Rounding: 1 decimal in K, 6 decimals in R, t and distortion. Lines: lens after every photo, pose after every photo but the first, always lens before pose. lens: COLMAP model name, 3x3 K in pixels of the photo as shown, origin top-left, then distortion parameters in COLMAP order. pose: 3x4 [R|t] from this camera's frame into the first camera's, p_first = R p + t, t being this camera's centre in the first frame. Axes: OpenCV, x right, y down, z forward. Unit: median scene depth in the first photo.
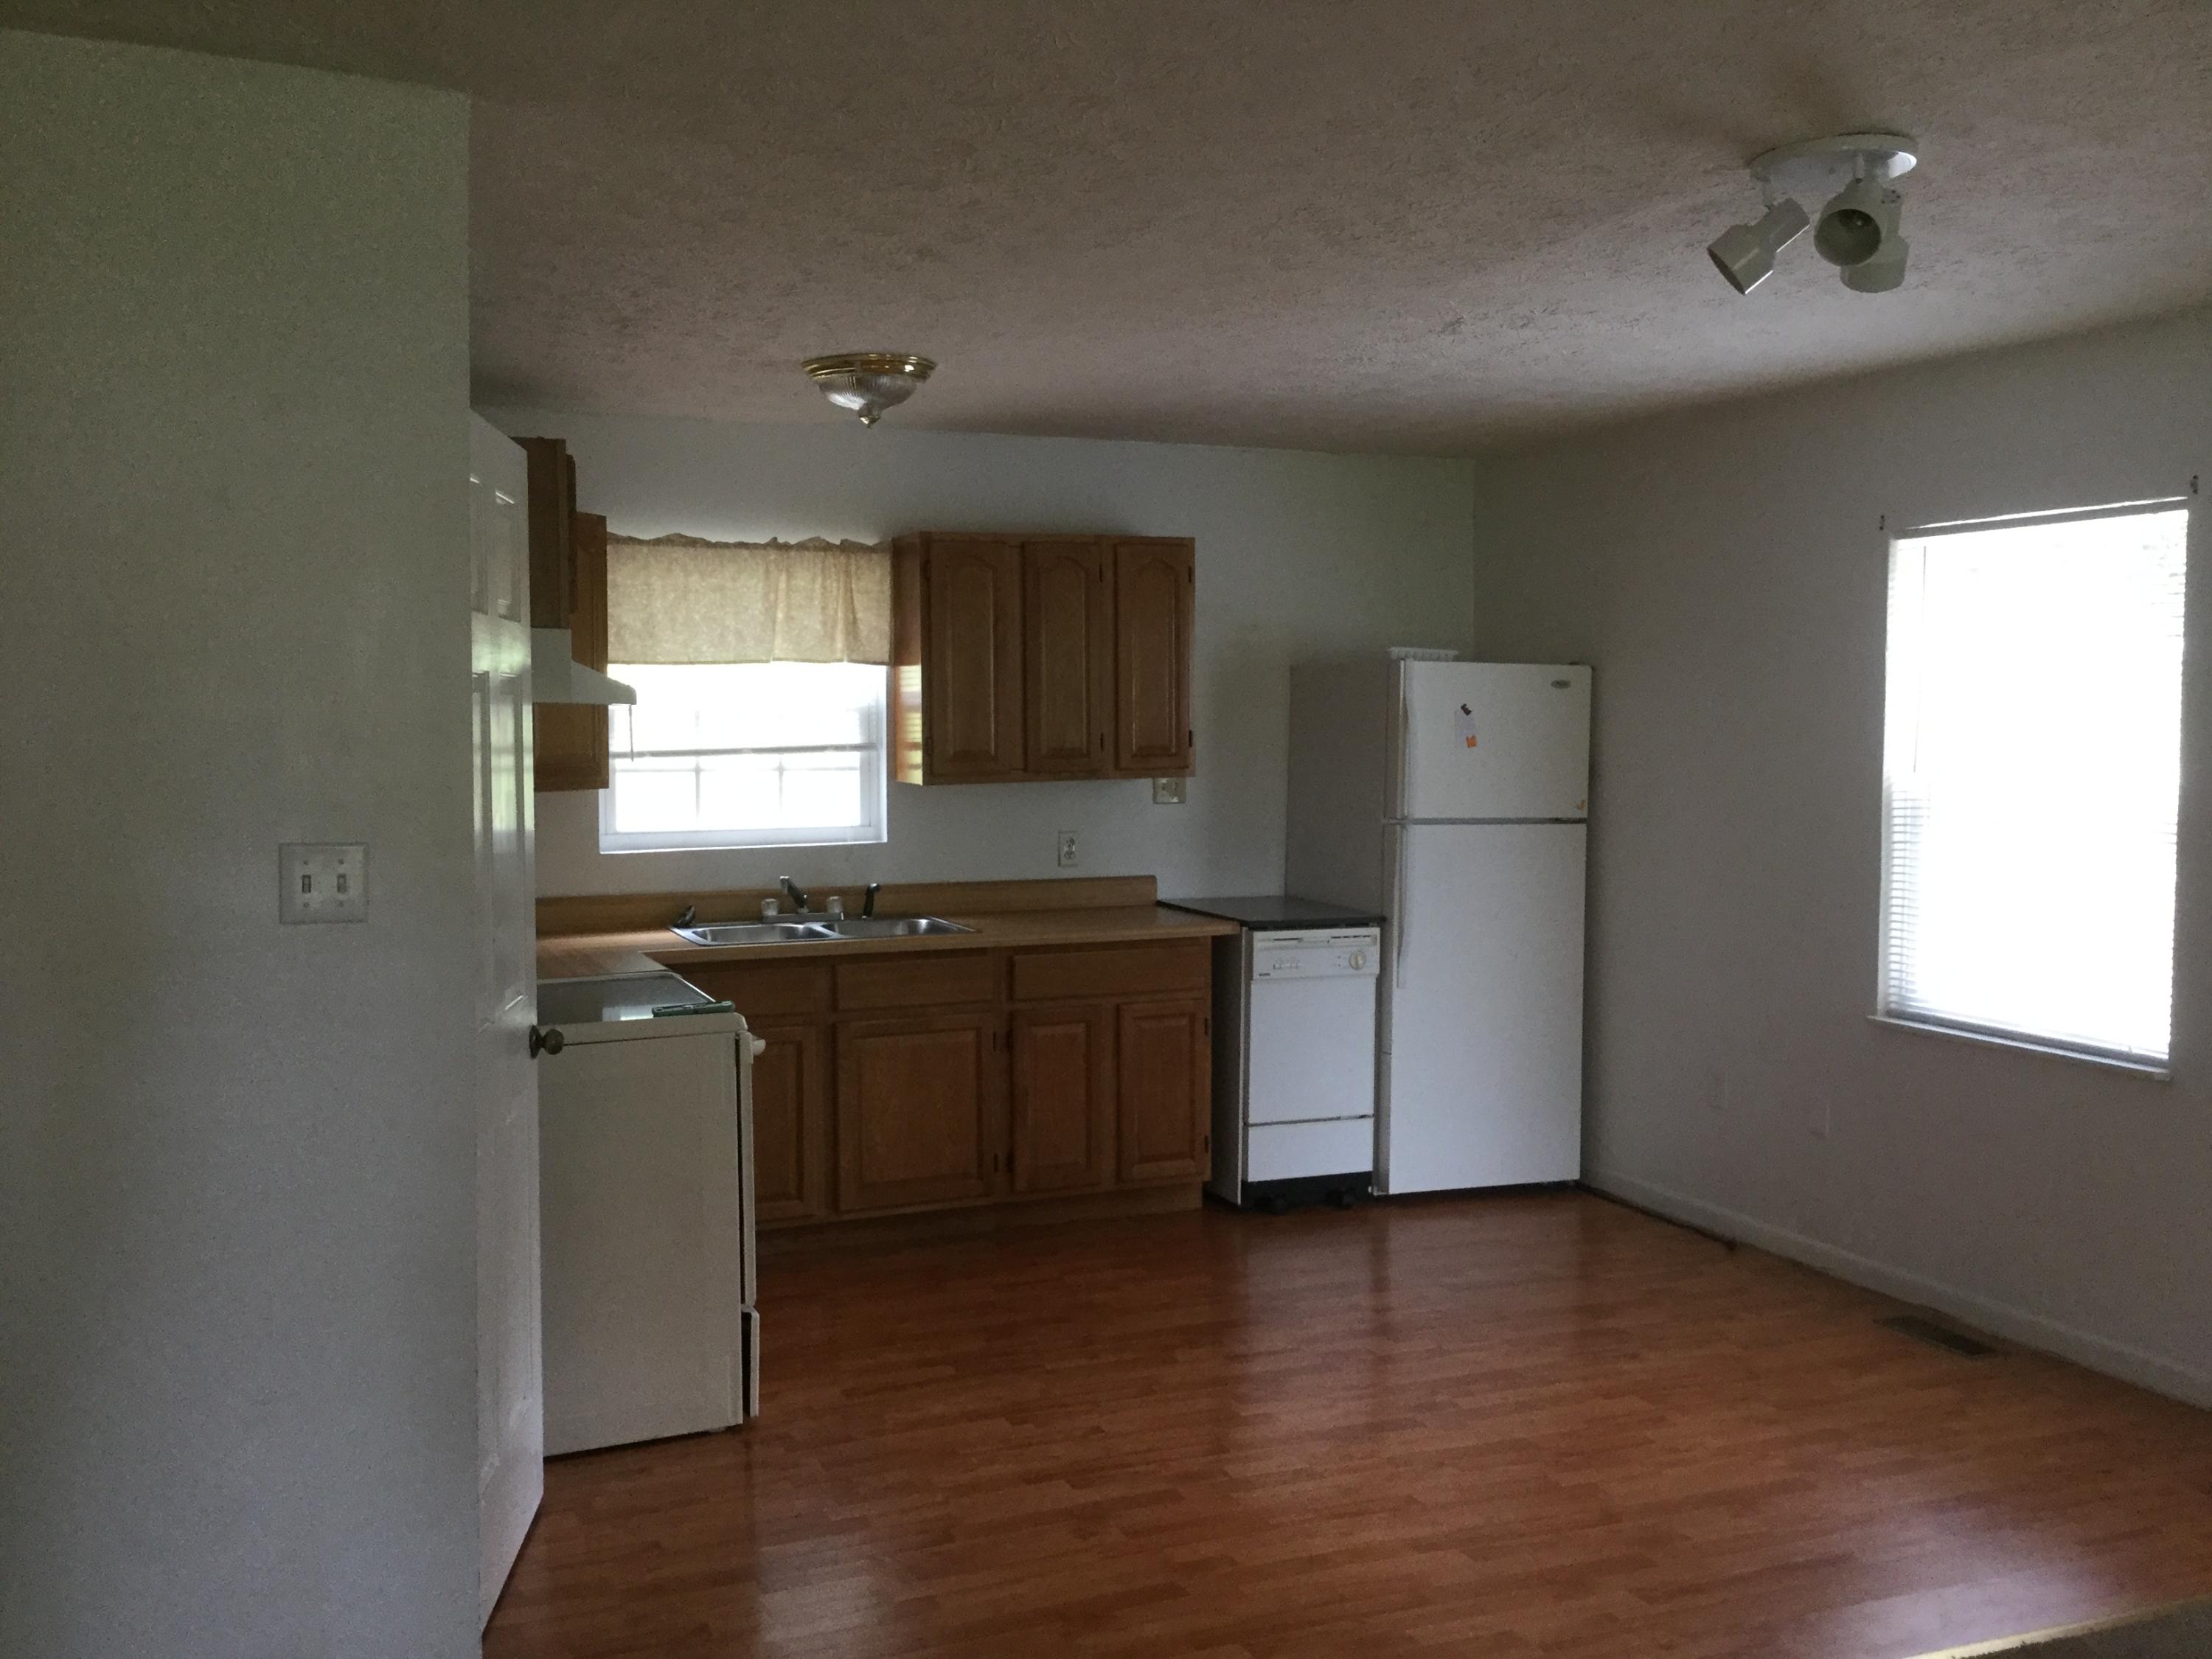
lens RADIAL K [[1977.4, 0, 1116.4], [0, 1977.4, 828.3], [0, 0, 1]] dist [0.102155, -0.179792]
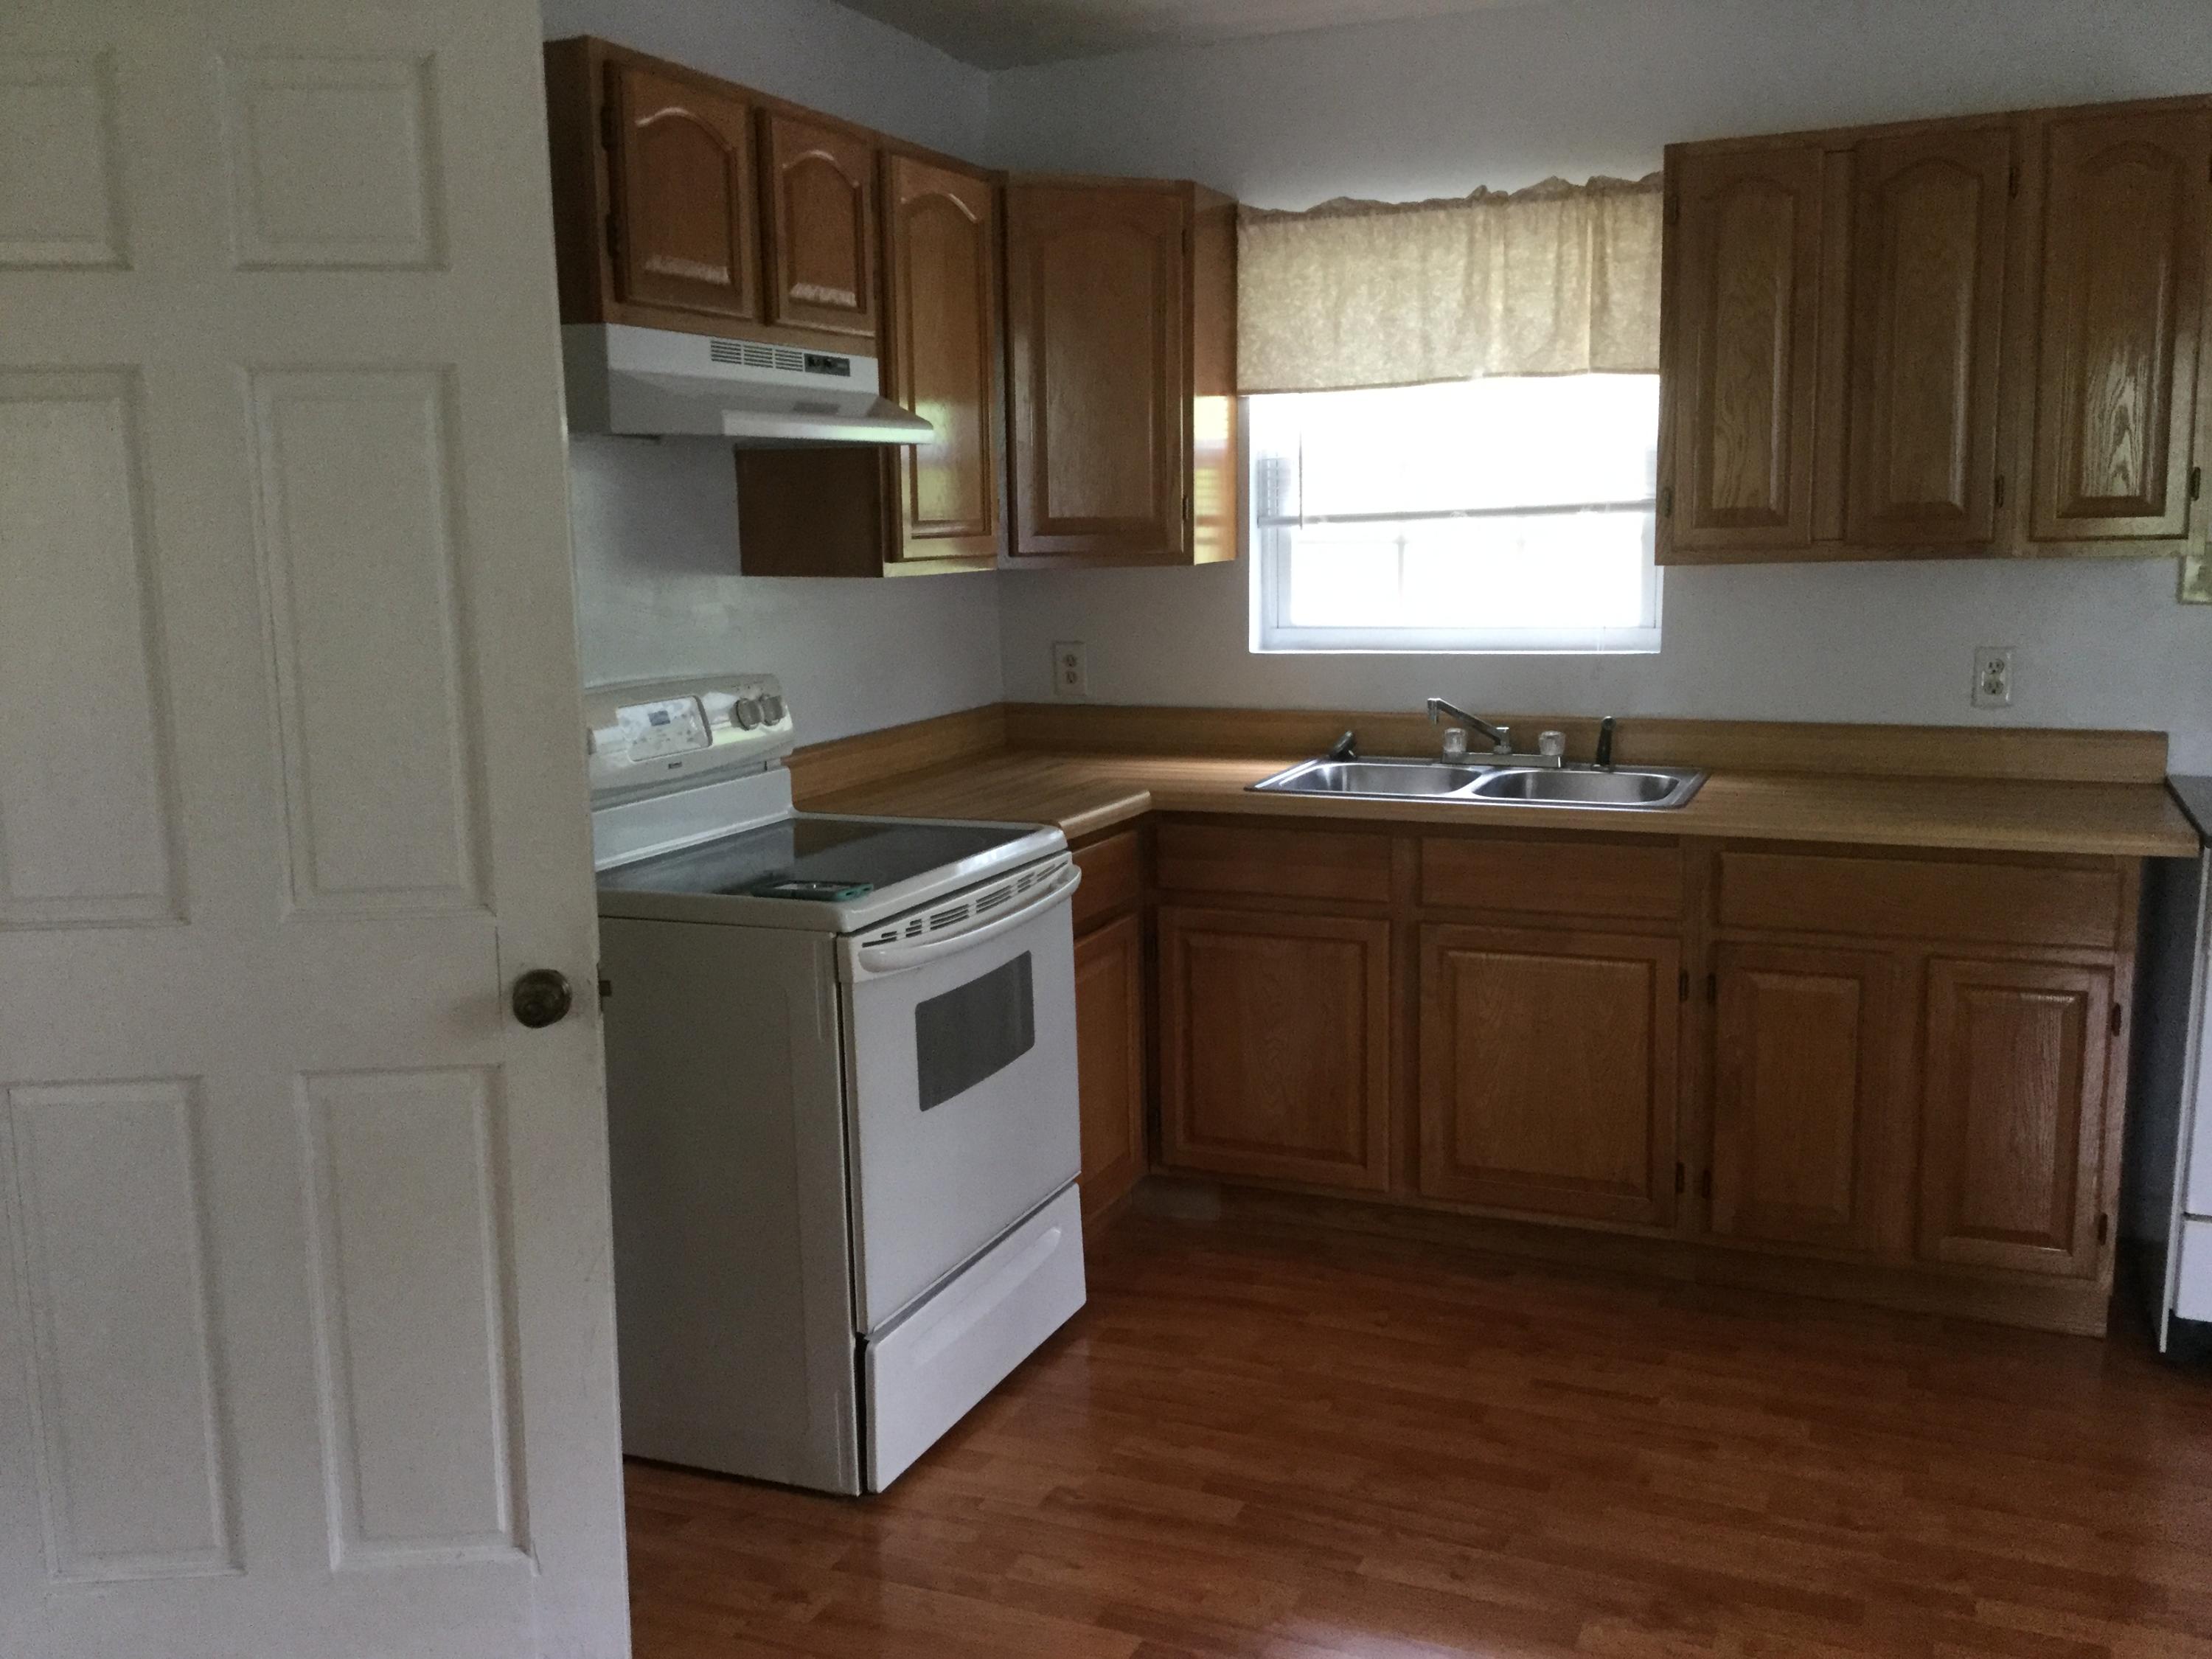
lens RADIAL K [[1977.4, 0, 1097.6], [0, 1977.4, 829.5], [0, 0, 1]] dist [0.102155, -0.179792]
pose [[0.695284, 0.108087, -0.710561, 0.244549], [-0.028328, 0.991980, 0.123175, -0.011735], [0.718177, -0.065513, 0.692770, 0.439765]]
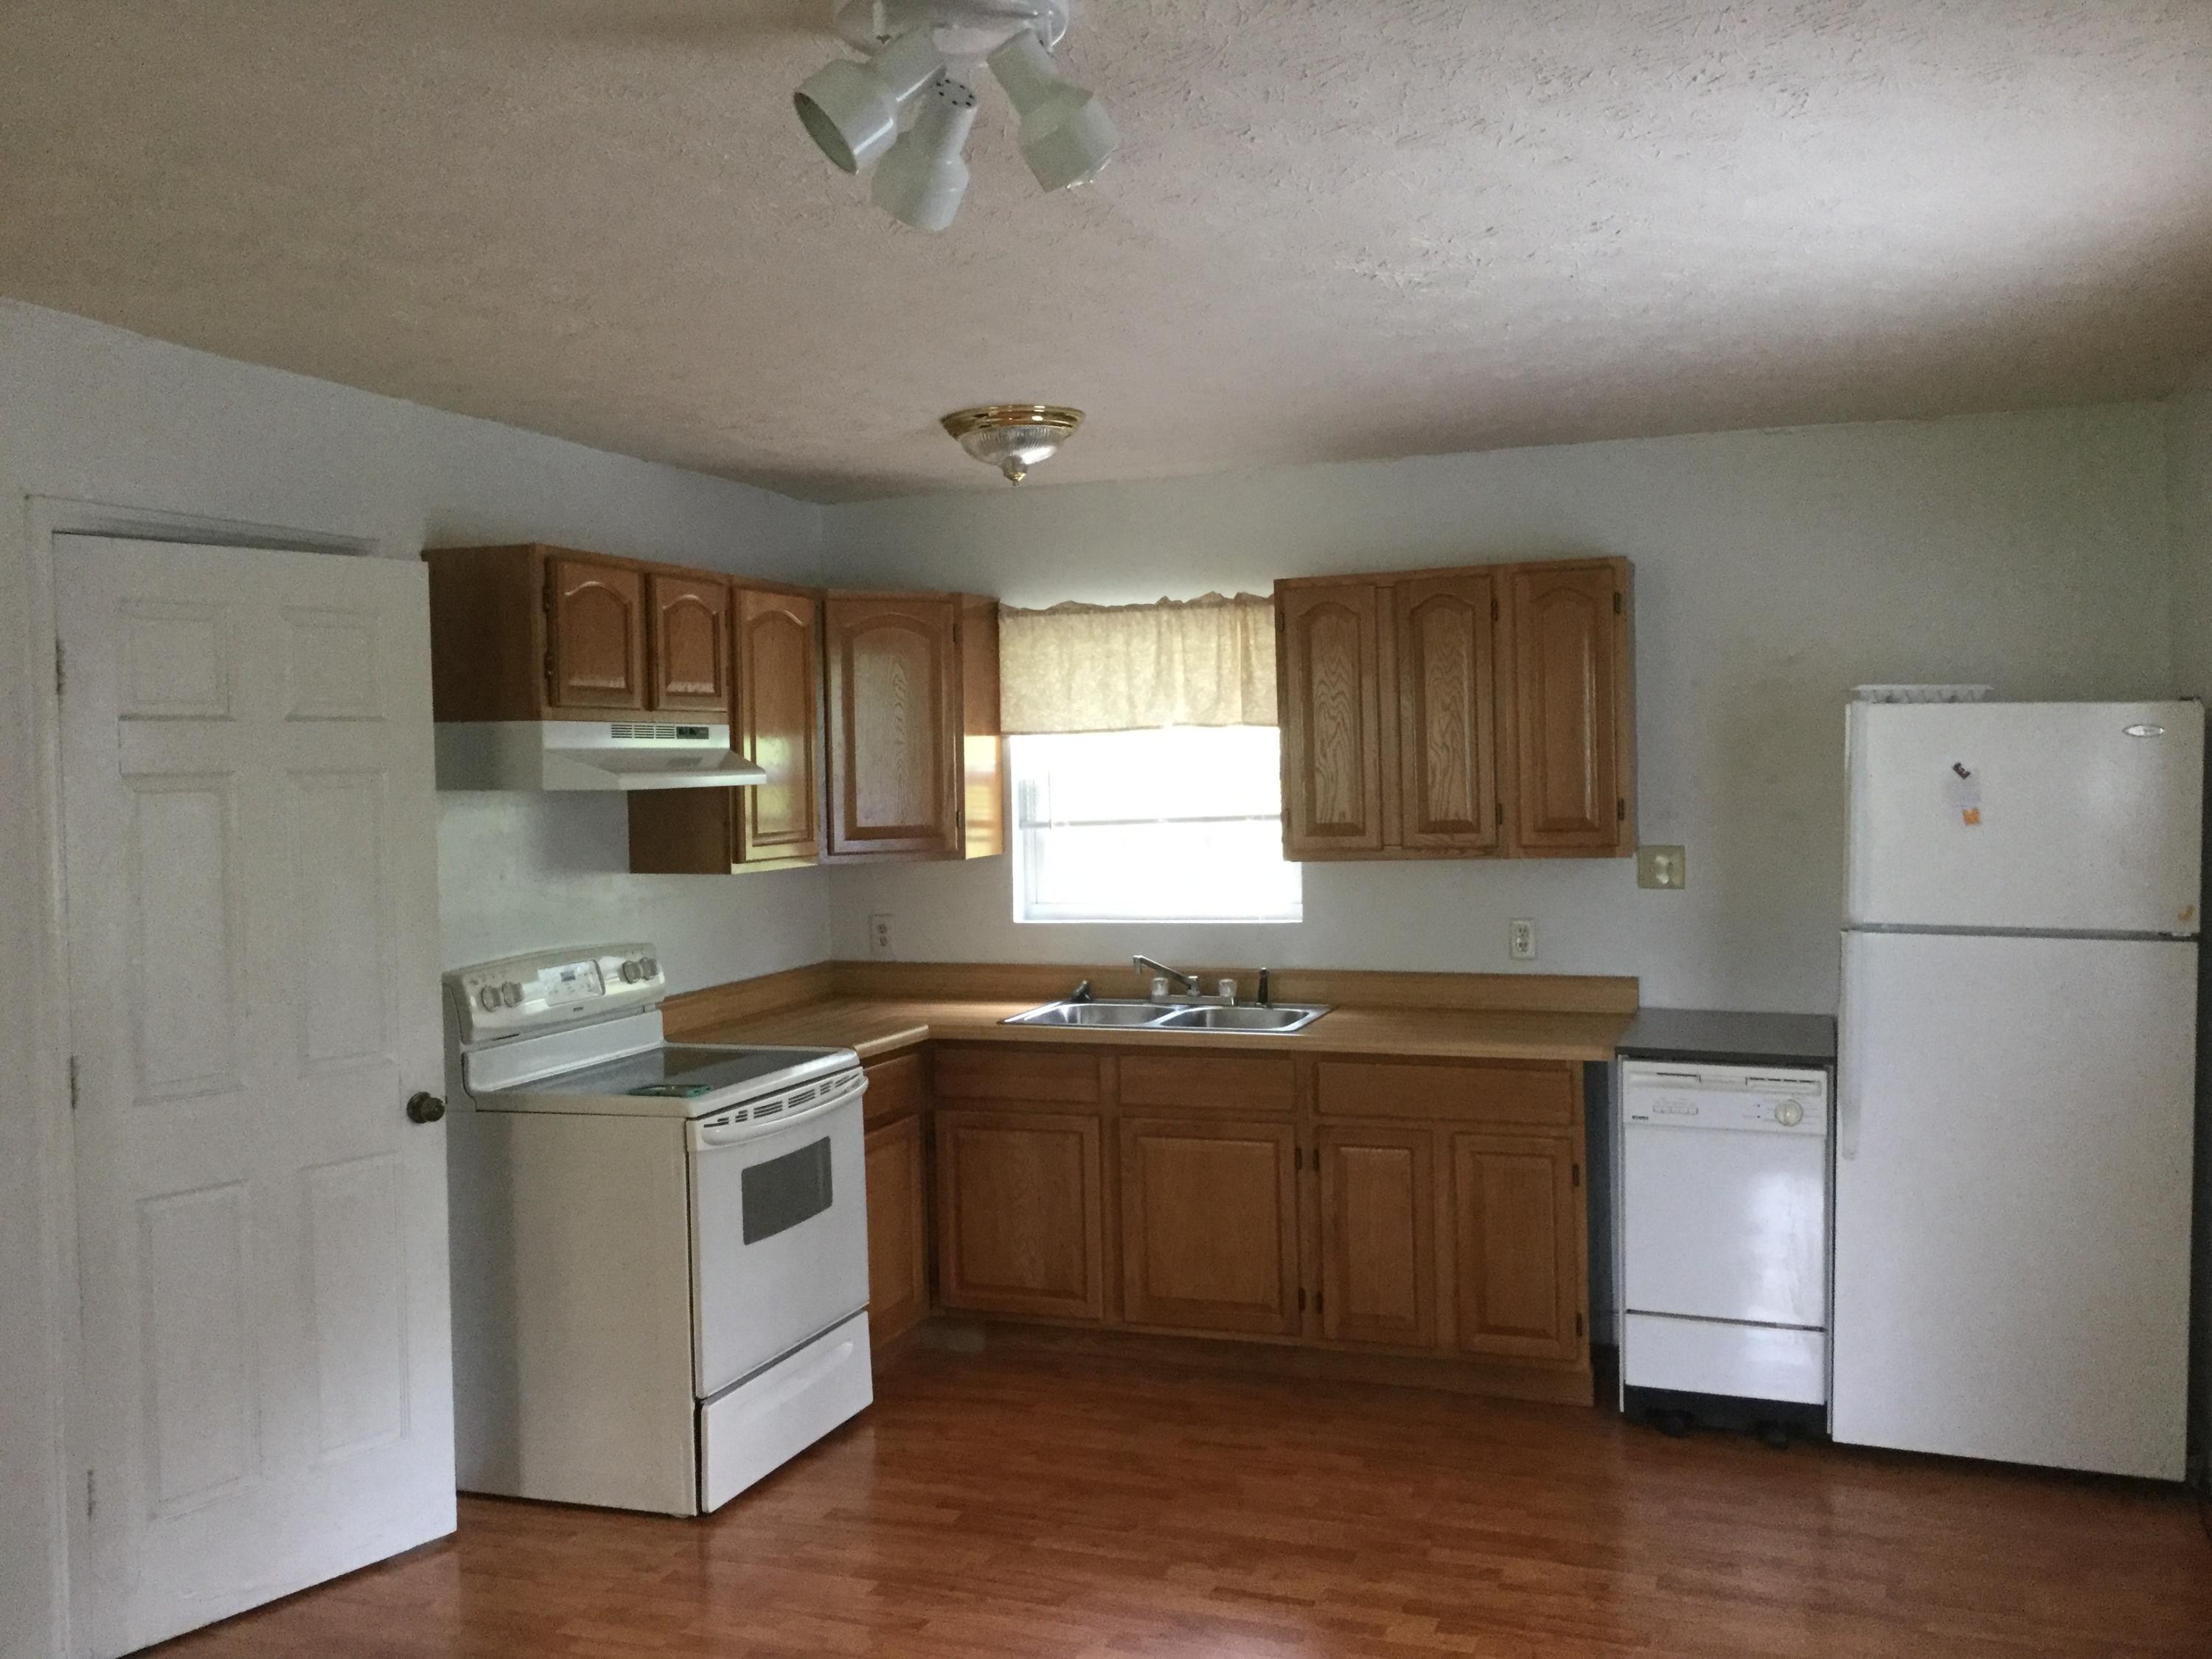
lens RADIAL K [[1977.4, 0, 1104.0], [0, 1977.4, 820.5], [0, 0, 1]] dist [0.102155, -0.179792]
pose [[0.732004, 0.010647, -0.681217, 0.465268], [-0.023166, 0.999689, -0.009268, -0.030909], [0.680907, 0.022565, 0.732022, 0.296697]]
